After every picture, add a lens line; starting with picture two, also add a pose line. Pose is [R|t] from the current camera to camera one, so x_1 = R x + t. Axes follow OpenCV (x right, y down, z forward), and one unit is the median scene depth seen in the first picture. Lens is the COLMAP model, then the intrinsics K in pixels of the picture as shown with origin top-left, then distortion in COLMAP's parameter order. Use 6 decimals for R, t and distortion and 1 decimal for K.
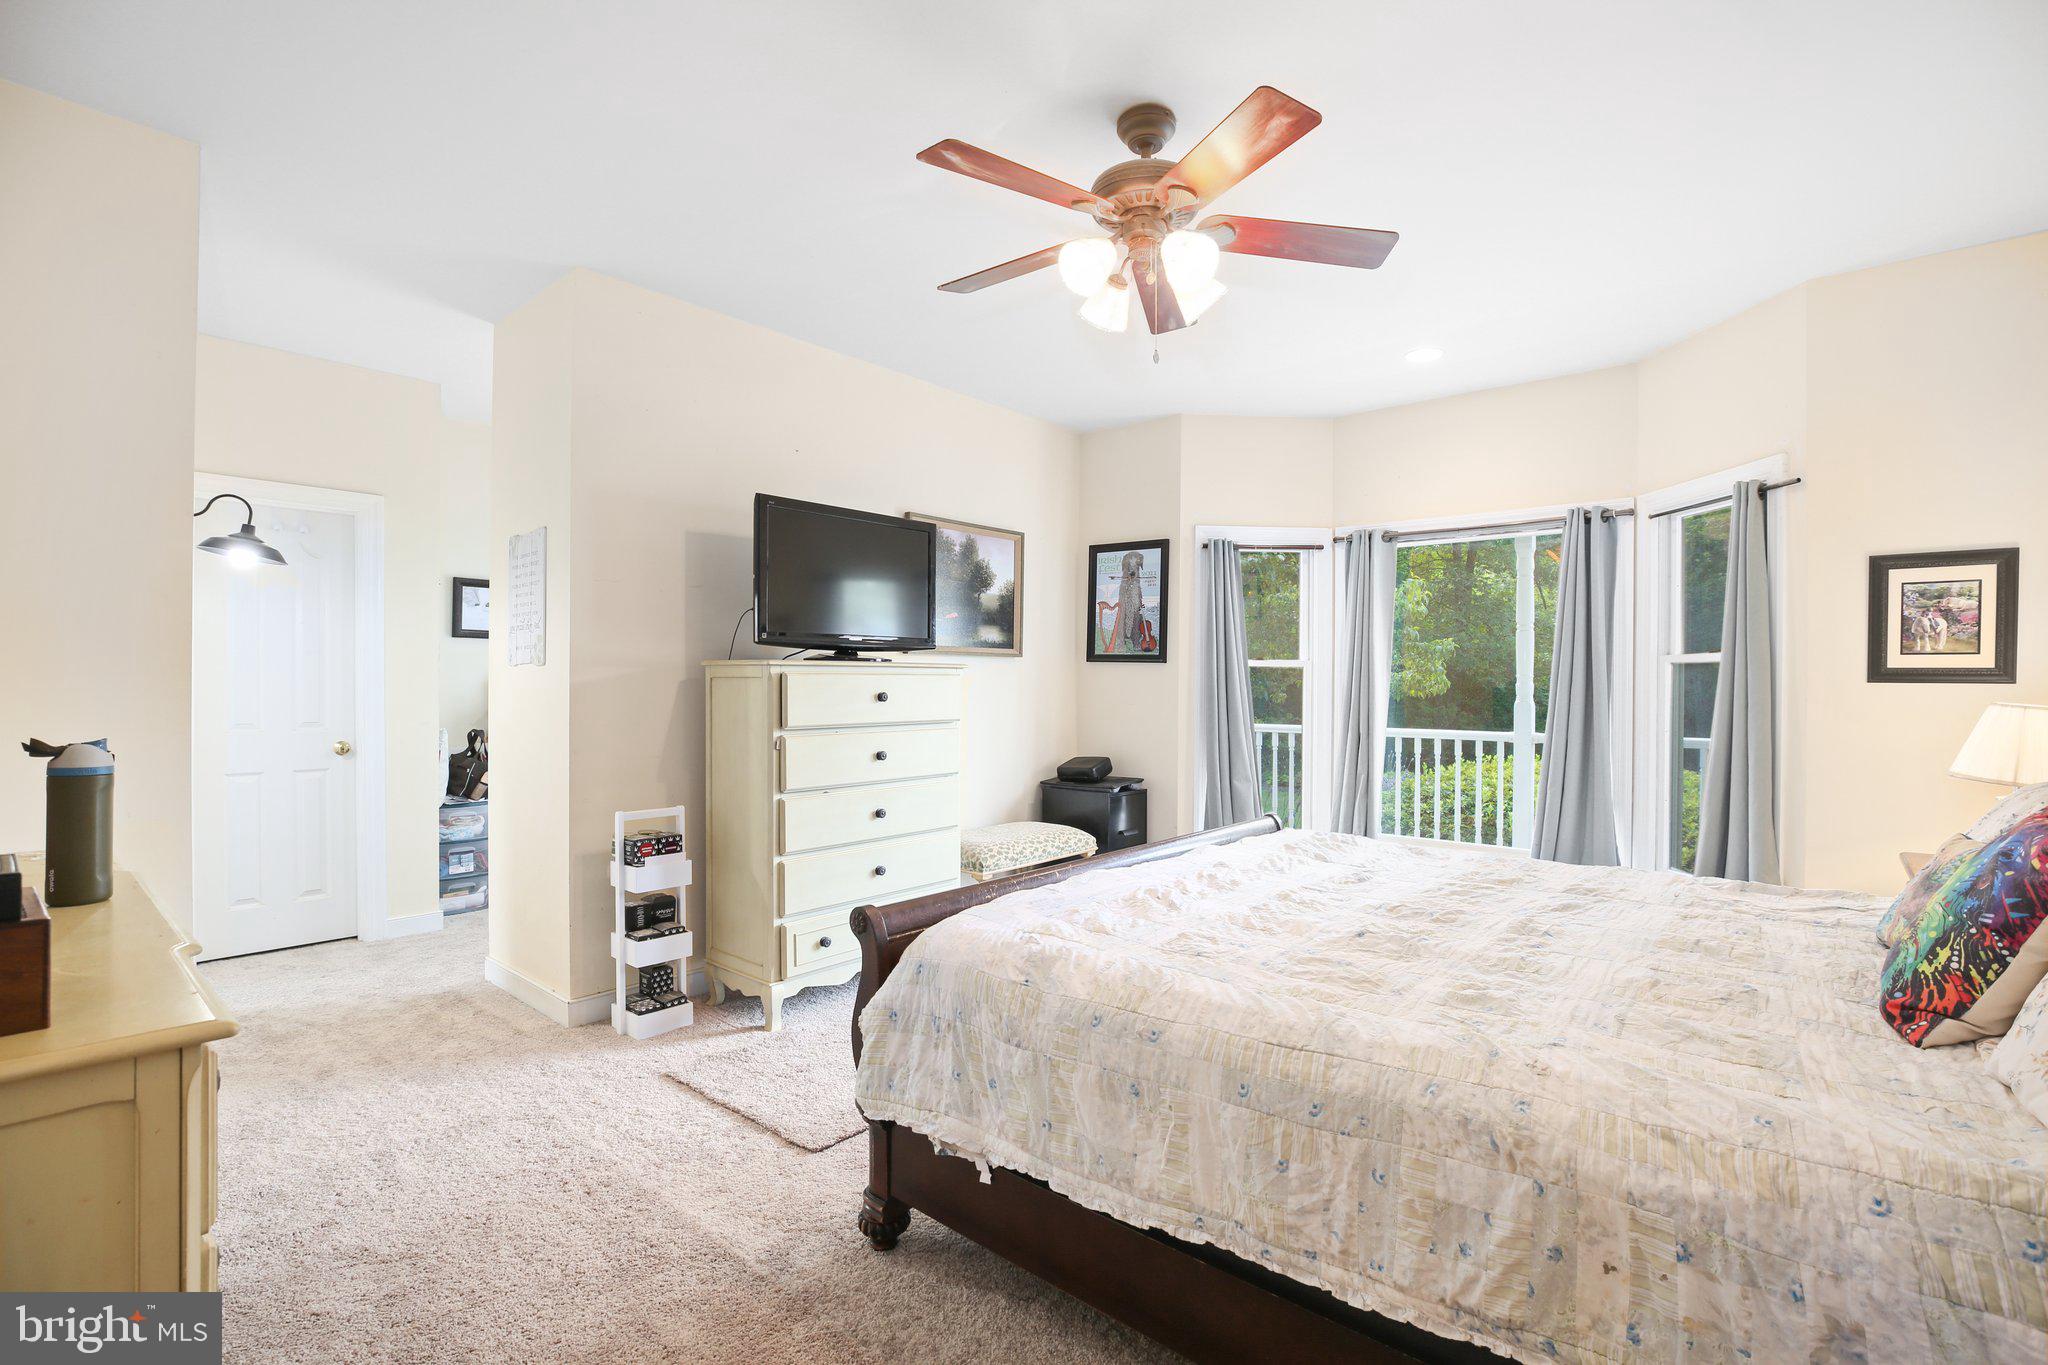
lens RADIAL K [[935.3, 0, 1027.4], [0, 935.3, 679.4], [0, 0, 1]] dist [-0.035707, 0.009167]
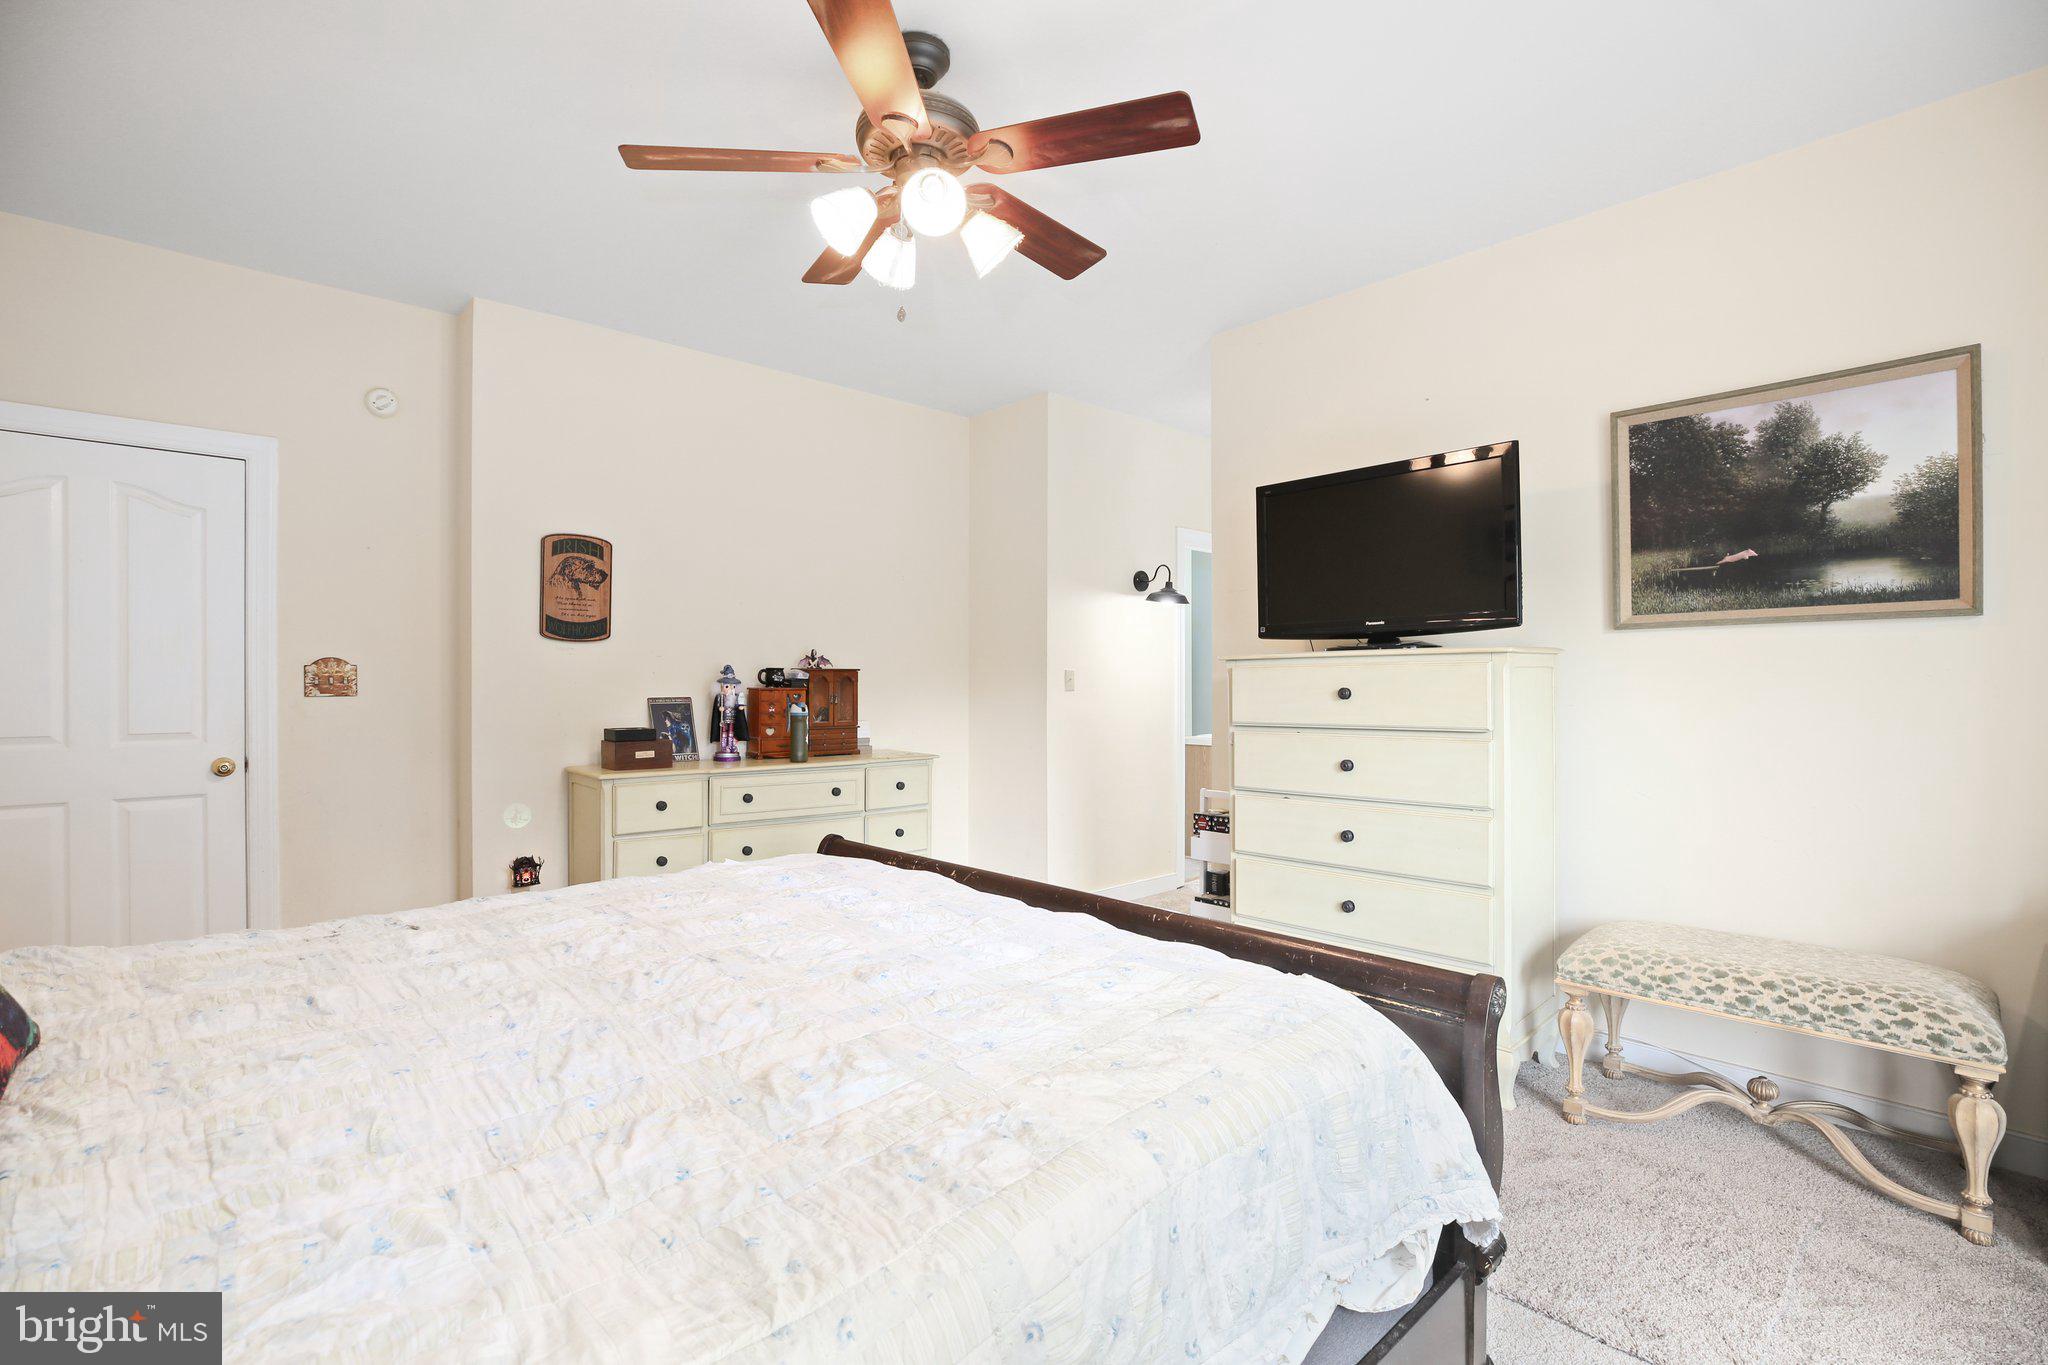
lens RADIAL K [[935.3, 0, 1028.6], [0, 935.3, 682.3], [0, 0, 1]] dist [-0.035707, 0.009167]
pose [[-0.117574, -0.008663, -0.993026, 0.603793], [0.004029, 0.999950, -0.009200, 0.013959], [0.993056, -0.005083, -0.117533, 0.725674]]
